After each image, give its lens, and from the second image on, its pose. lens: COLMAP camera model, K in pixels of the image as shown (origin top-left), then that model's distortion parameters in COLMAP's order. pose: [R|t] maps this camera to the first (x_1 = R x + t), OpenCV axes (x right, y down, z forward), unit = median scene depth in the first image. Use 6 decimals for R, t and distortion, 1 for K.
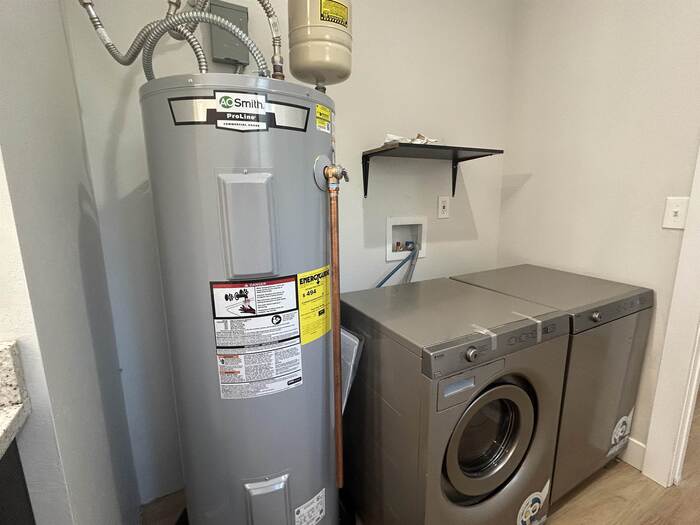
lens RADIAL K [[337.7, 0, 345.8], [0, 337.7, 262.0], [0, 0, 1]] dist [0.003832, 0.003283]
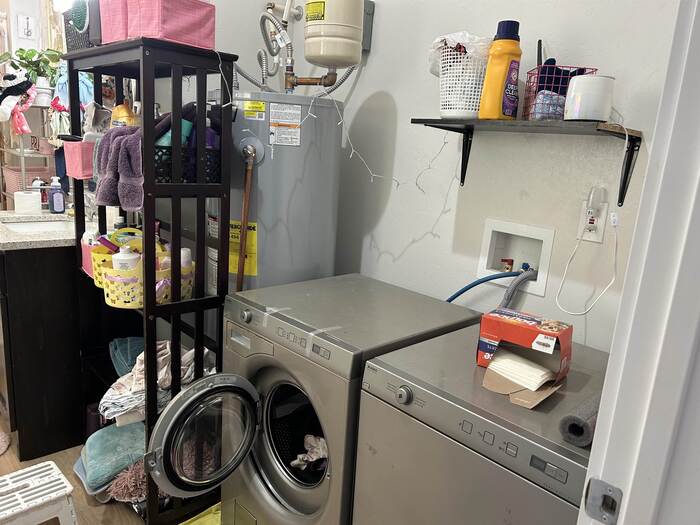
lens RADIAL K [[532.0, 0, 346.7], [0, 532.0, 263.0], [0, 0, 1]] dist [0.060966, -0.069663]
pose [[0.331565, 0.246471, -0.910668, 1.351660], [-0.261844, 0.951390, 0.162158, -0.183683], [0.906368, 0.184687, 0.379984, 0.399263]]
